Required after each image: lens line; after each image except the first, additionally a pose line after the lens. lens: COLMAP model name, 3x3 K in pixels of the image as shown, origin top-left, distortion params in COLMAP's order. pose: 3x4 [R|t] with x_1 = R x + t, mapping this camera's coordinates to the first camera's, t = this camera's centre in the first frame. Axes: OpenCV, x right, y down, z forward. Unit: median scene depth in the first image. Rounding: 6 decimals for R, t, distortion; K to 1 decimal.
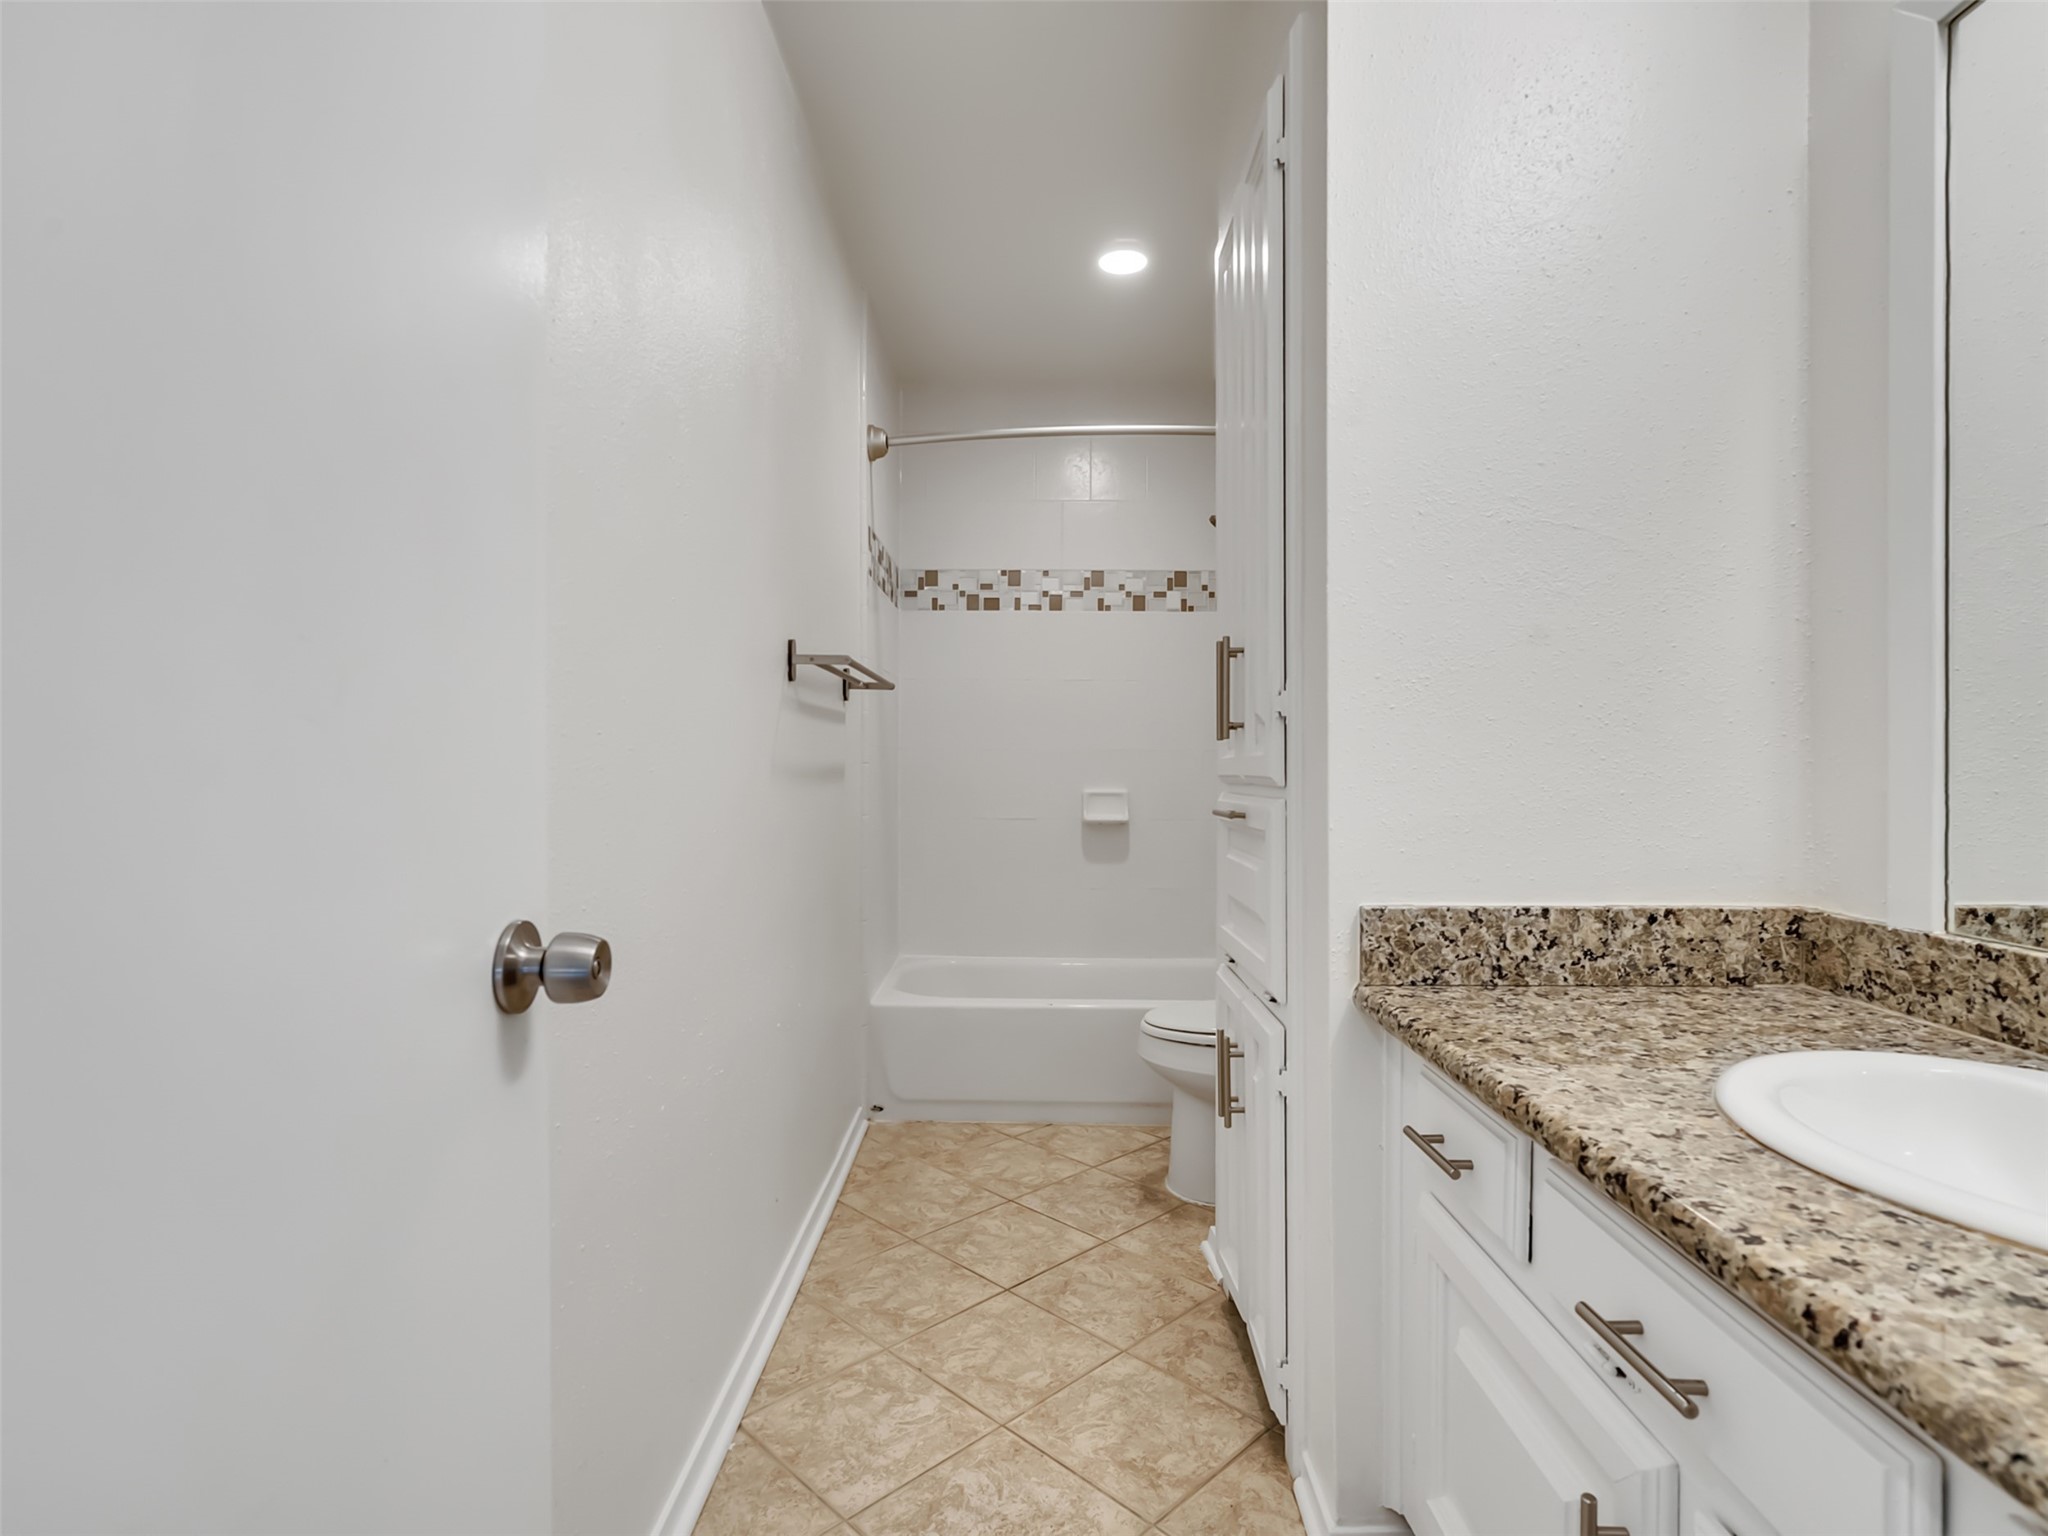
lens RADIAL K [[1050.2, 0, 1007.7], [0, 1050.2, 767.6], [0, 0, 1]] dist [-0.007075, 0.004892]
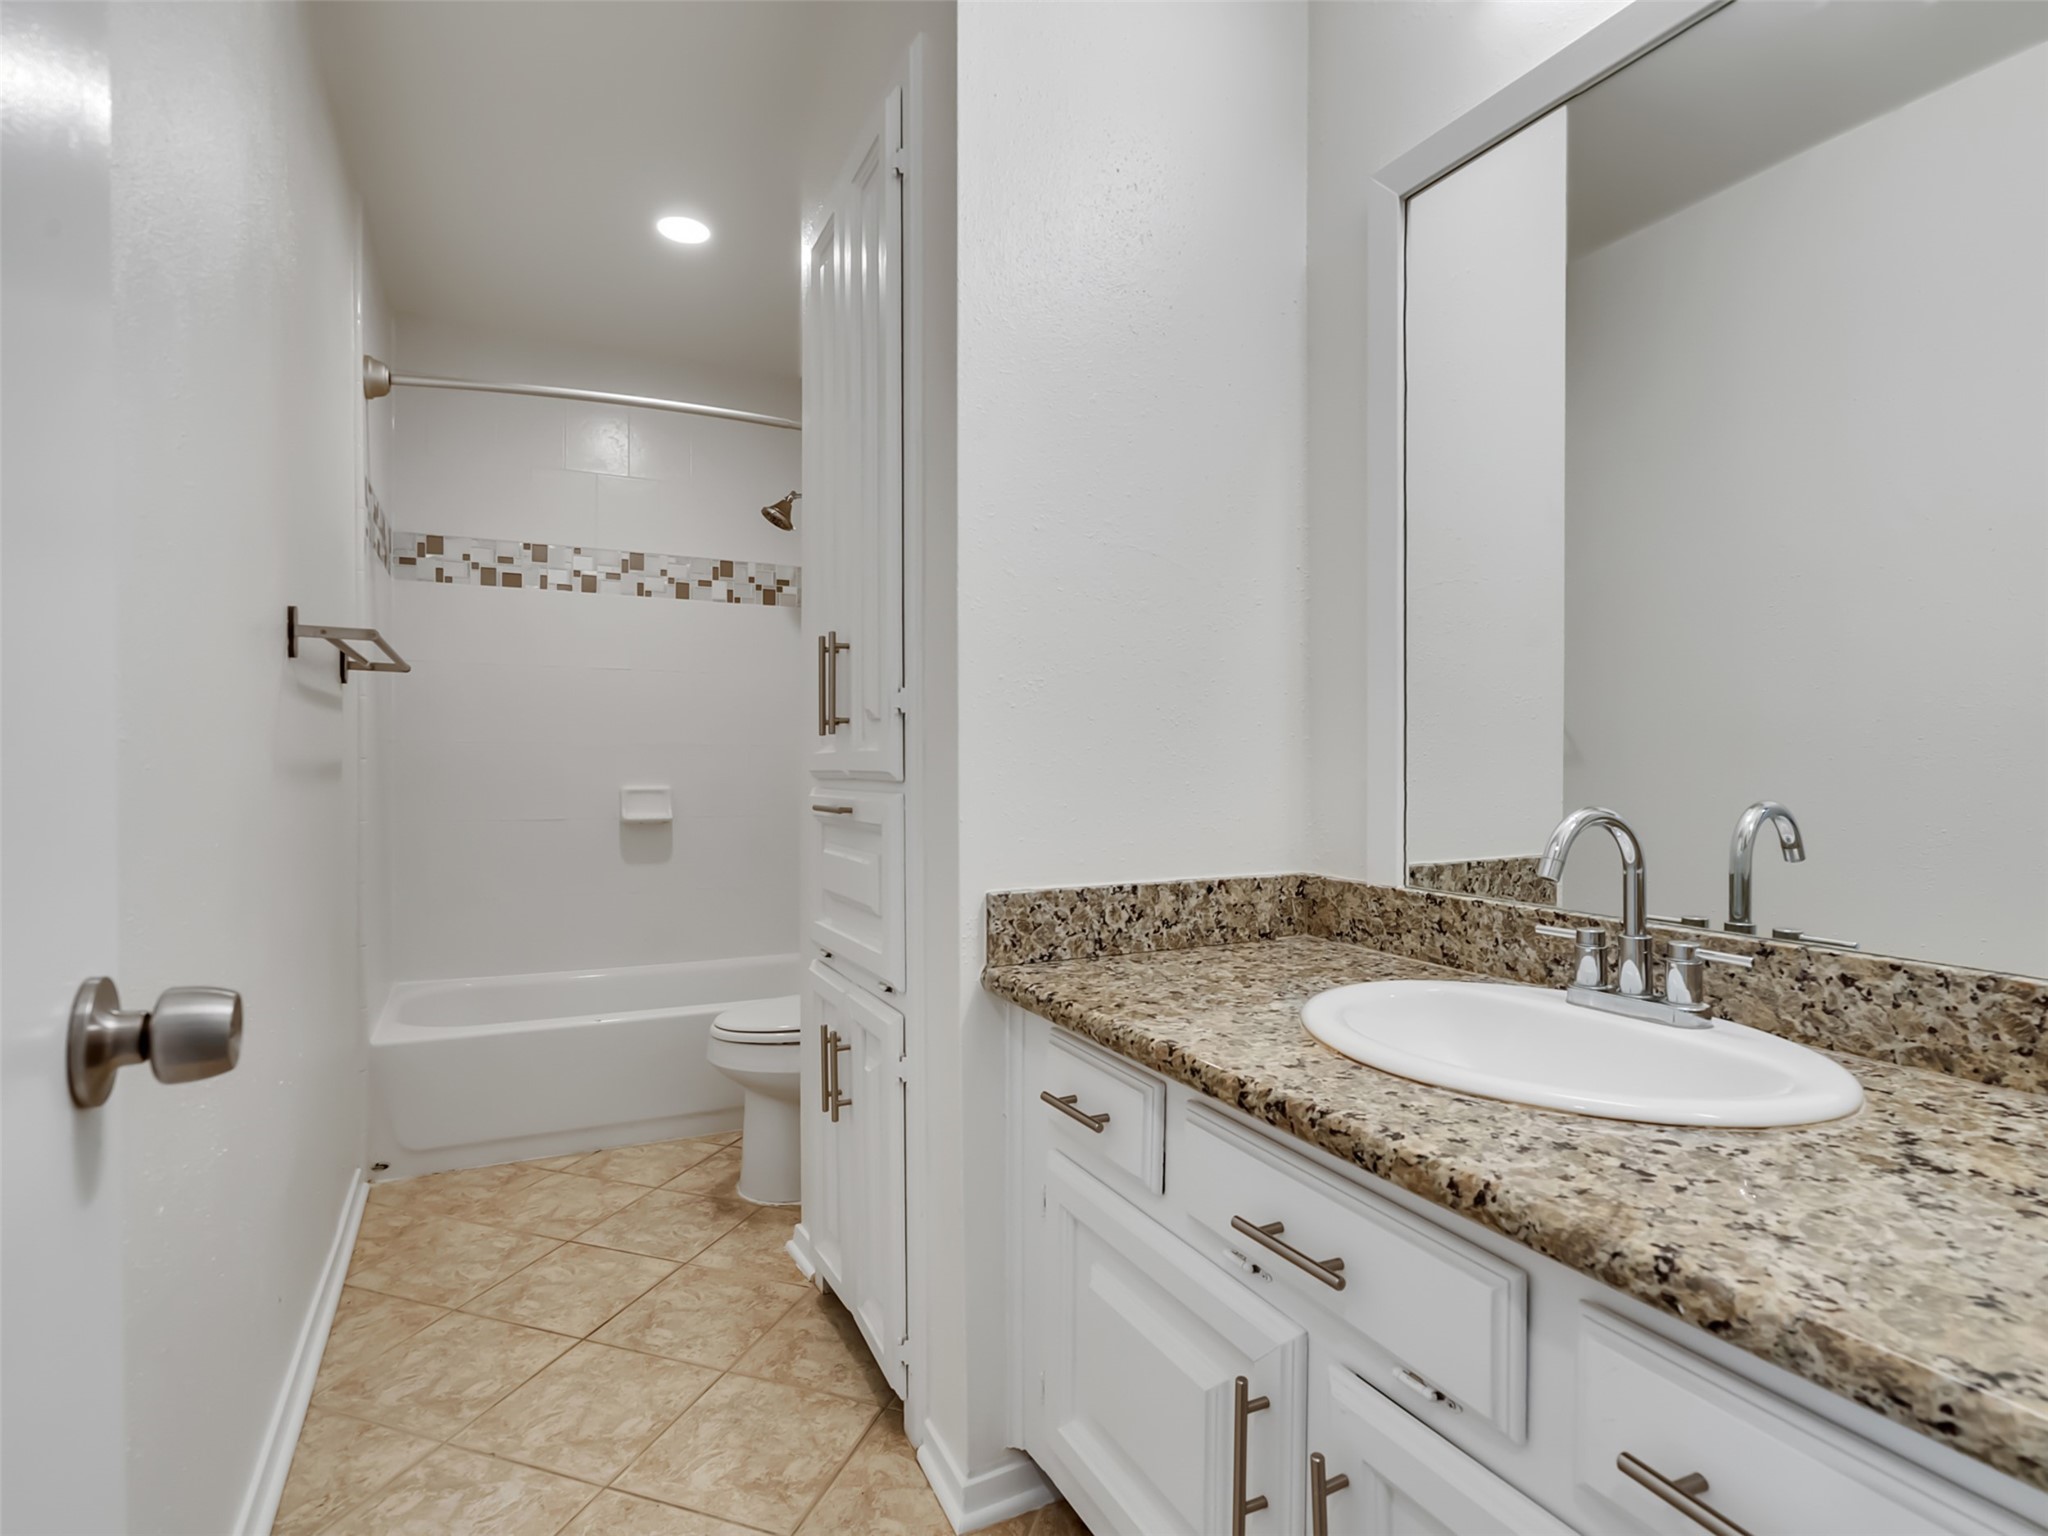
lens RADIAL K [[1050.2, 0, 1006.1], [0, 1050.2, 767.3], [0, 0, 1]] dist [-0.007075, 0.004892]
pose [[0.889904, -0.003832, 0.456131, -0.049255], [0.001866, 0.999987, 0.004759, -0.000121], [-0.456144, -0.003384, 0.889900, 0.015991]]
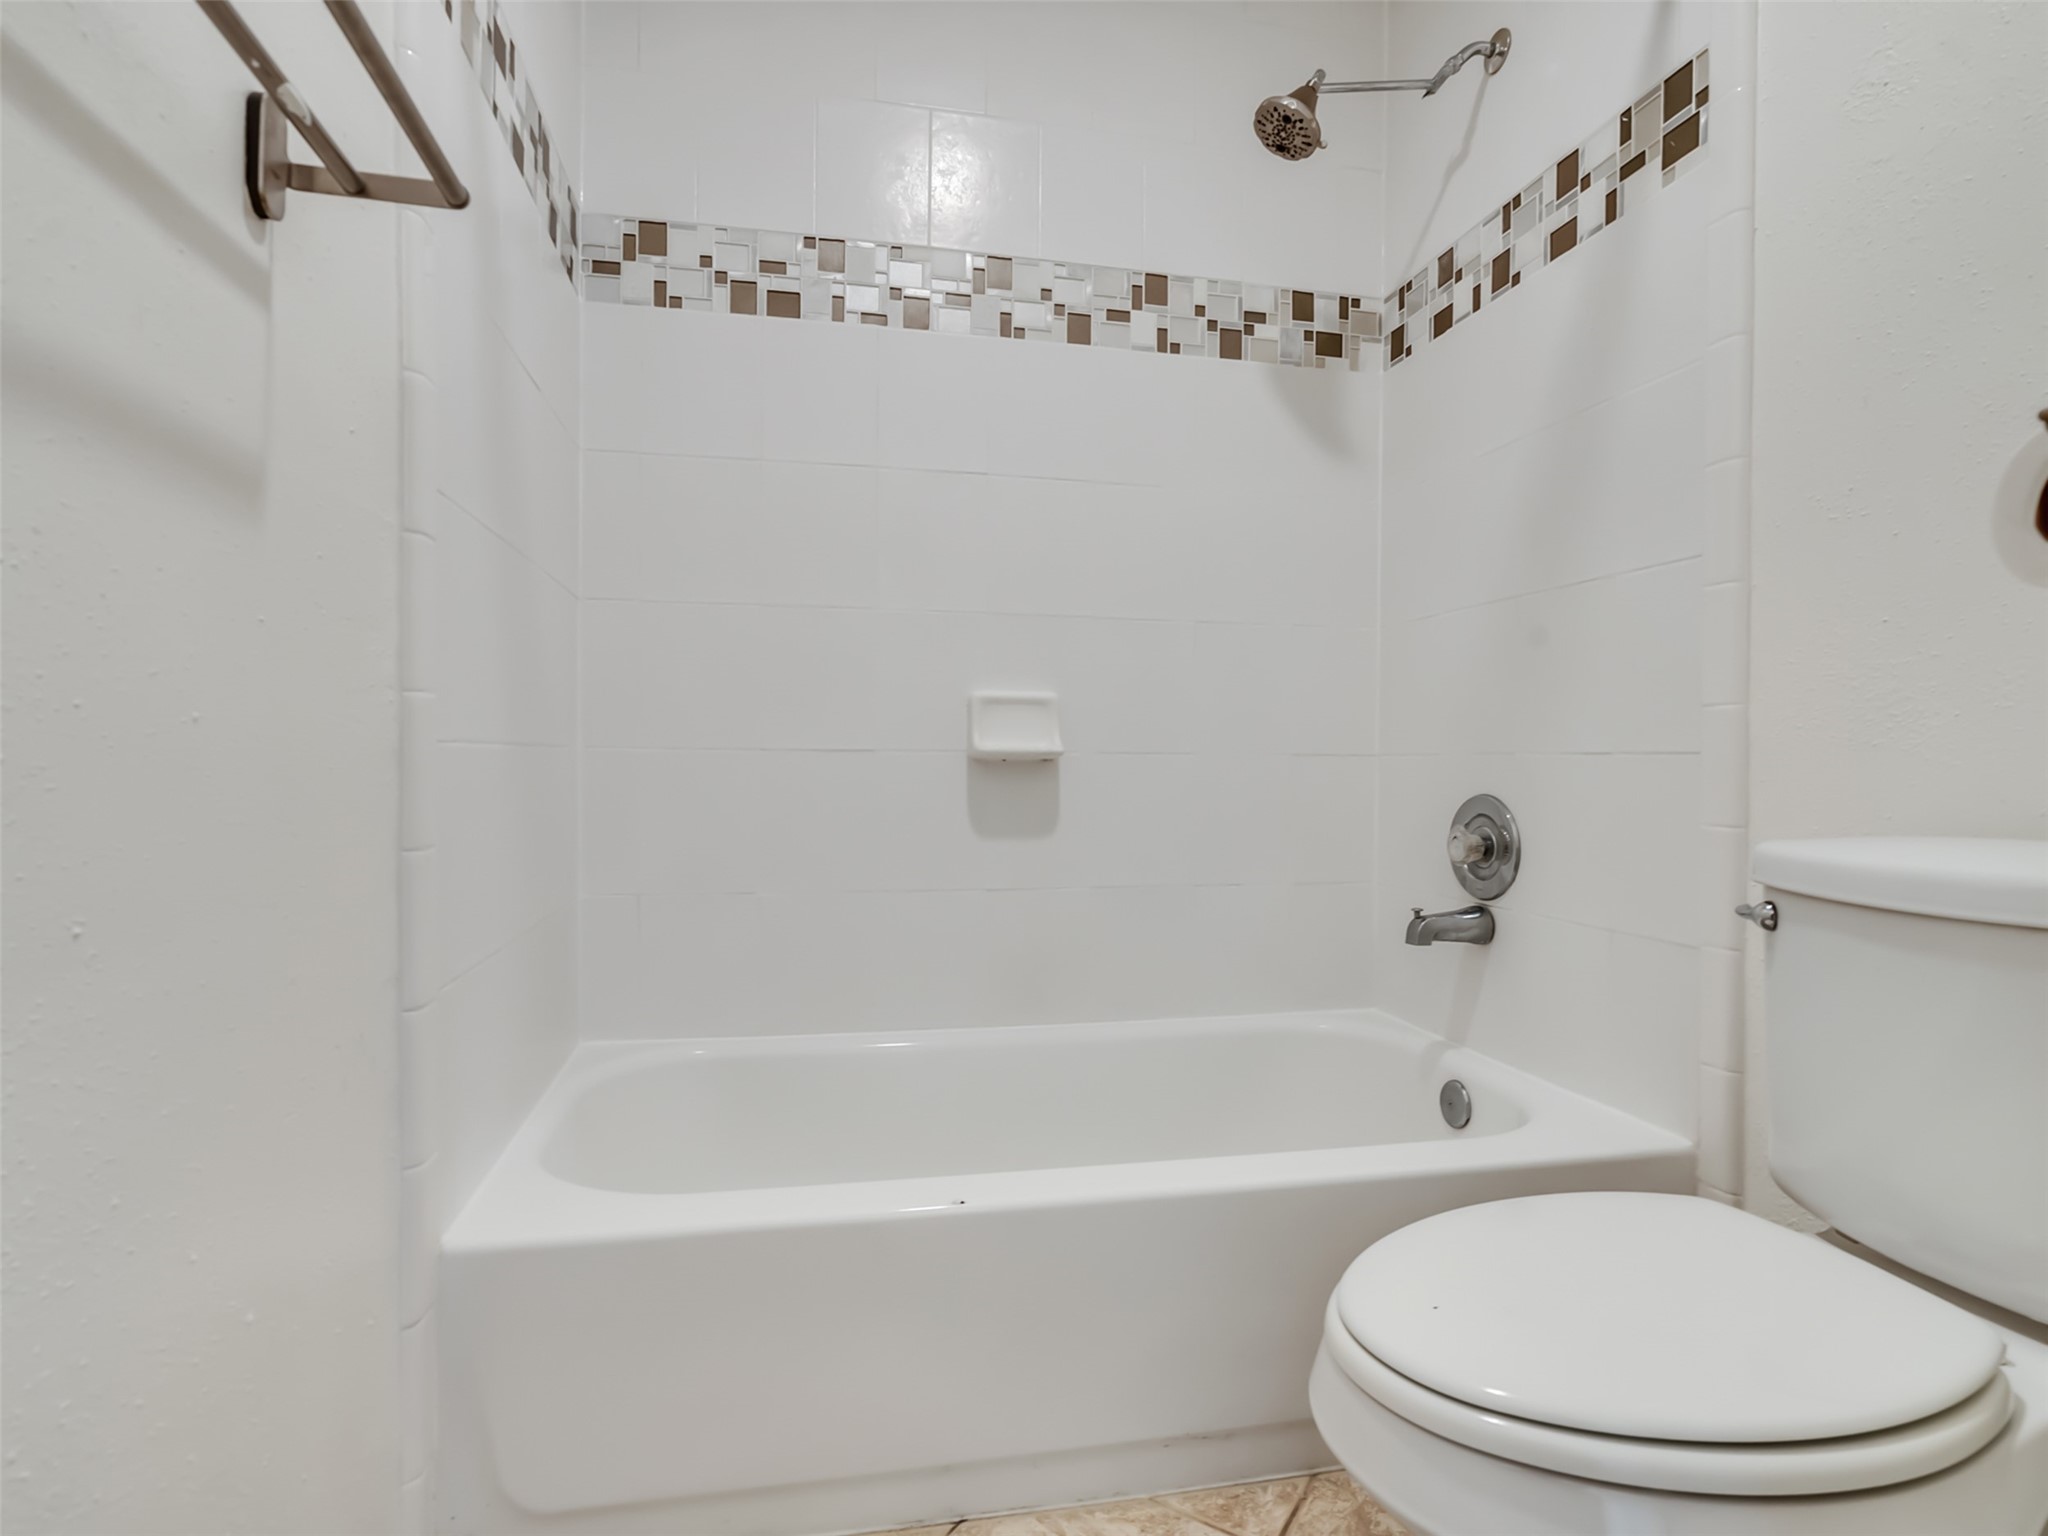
lens RADIAL K [[1050.2, 0, 1011.1], [0, 1050.2, 764.8], [0, 0, 1]] dist [-0.007075, 0.004892]
pose [[0.972616, 0.002293, 0.232406, -0.025567], [-0.002812, 0.999994, 0.001899, 0.055309], [-0.232400, -0.002501, 0.972617, 0.513651]]
